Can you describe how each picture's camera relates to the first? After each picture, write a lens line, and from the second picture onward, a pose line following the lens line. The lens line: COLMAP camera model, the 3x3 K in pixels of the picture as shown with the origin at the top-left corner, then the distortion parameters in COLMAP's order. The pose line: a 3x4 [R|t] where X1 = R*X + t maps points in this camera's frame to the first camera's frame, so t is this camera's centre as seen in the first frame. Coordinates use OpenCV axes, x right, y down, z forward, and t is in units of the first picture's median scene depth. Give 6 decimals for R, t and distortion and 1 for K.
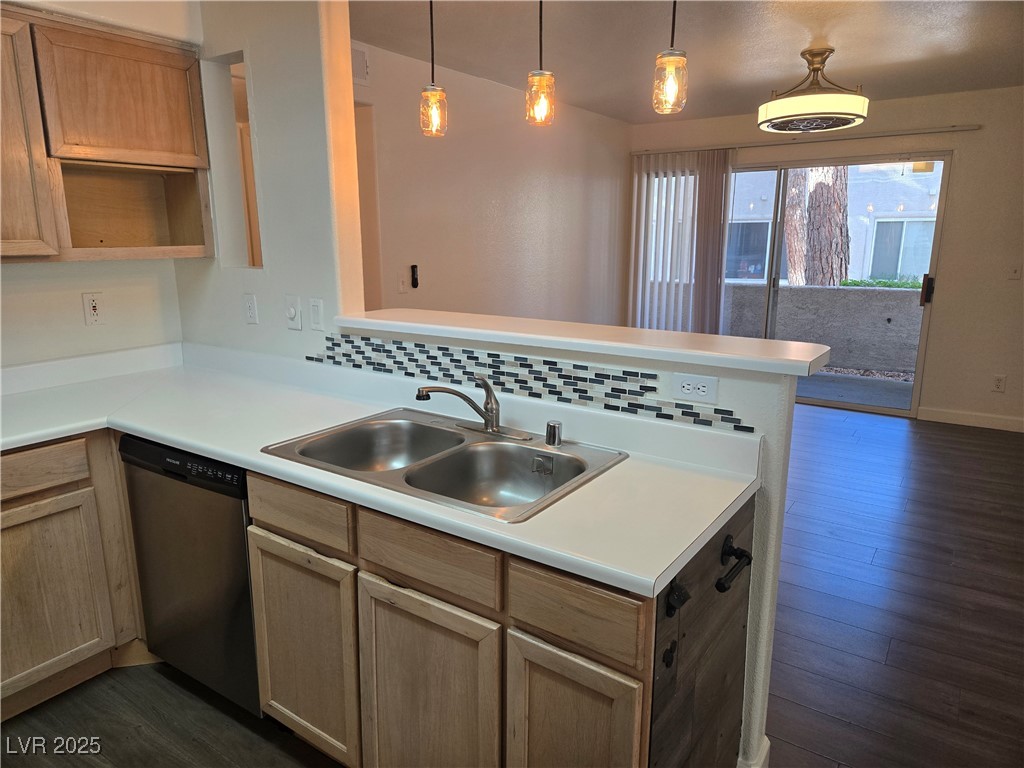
lens RADIAL K [[680.0, 0, 504.9], [0, 680.0, 384.2], [0, 0, 1]] dist [0.073479, -0.058921]
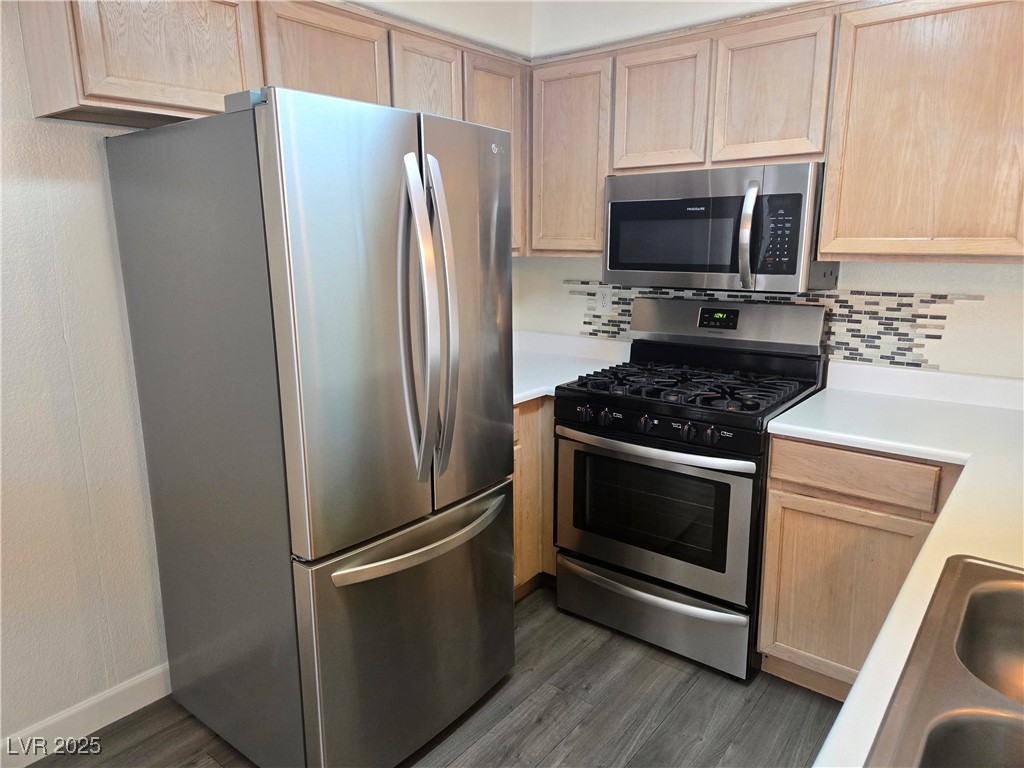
lens RADIAL K [[680.0, 0, 515.2], [0, 680.0, 381.3], [0, 0, 1]] dist [0.073479, -0.058921]
pose [[-0.063930, 0.212449, -0.975079, 0.239820], [-0.210033, 0.952328, 0.221262, -0.102536], [0.975602, 0.218944, -0.016262, 0.467407]]
